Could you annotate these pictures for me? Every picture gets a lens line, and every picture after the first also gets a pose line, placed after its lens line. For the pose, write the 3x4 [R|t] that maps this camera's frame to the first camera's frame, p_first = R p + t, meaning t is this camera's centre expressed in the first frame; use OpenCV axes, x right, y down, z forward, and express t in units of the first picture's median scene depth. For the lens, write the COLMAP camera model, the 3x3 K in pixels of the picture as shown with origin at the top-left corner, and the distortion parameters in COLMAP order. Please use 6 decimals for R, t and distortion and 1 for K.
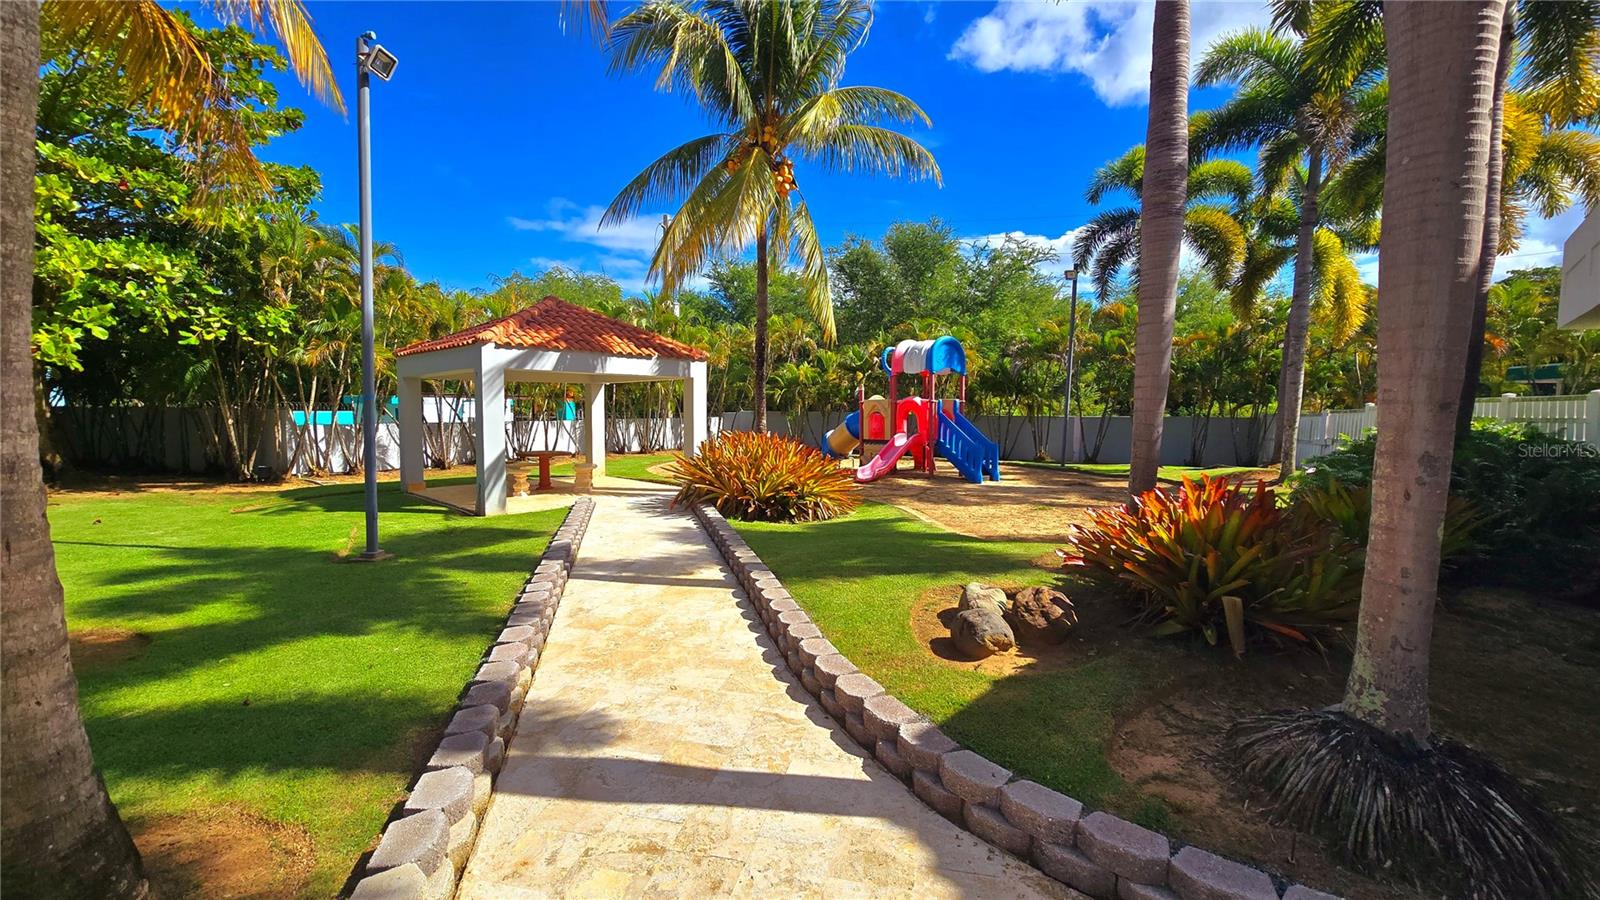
lens RADIAL K [[618.4, 0, 802.4], [0, 618.4, 455.0], [0, 0, 1]] dist [-0.000634, -0.000060]
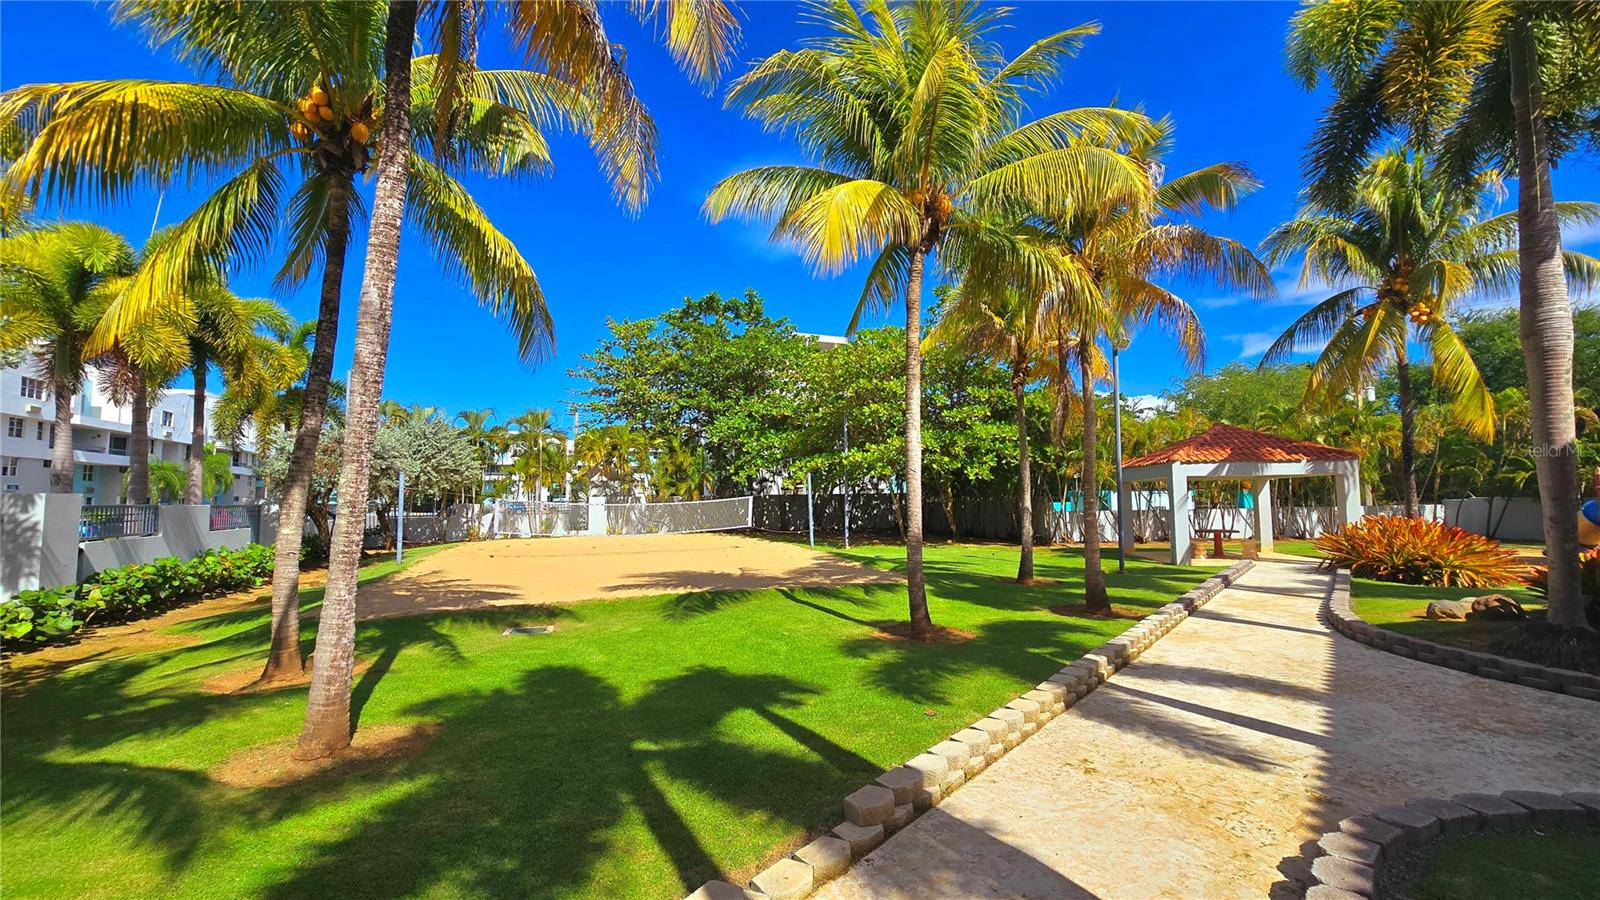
lens RADIAL K [[618.4, 0, 802.4], [0, 618.4, 455.0], [0, 0, 1]] dist [-0.000634, -0.000060]
pose [[0.538640, -0.075607, -0.839137, 0.251182], [-0.045818, 0.991863, -0.118778, 0.033103], [0.841289, 0.102426, 0.530793, -0.527319]]
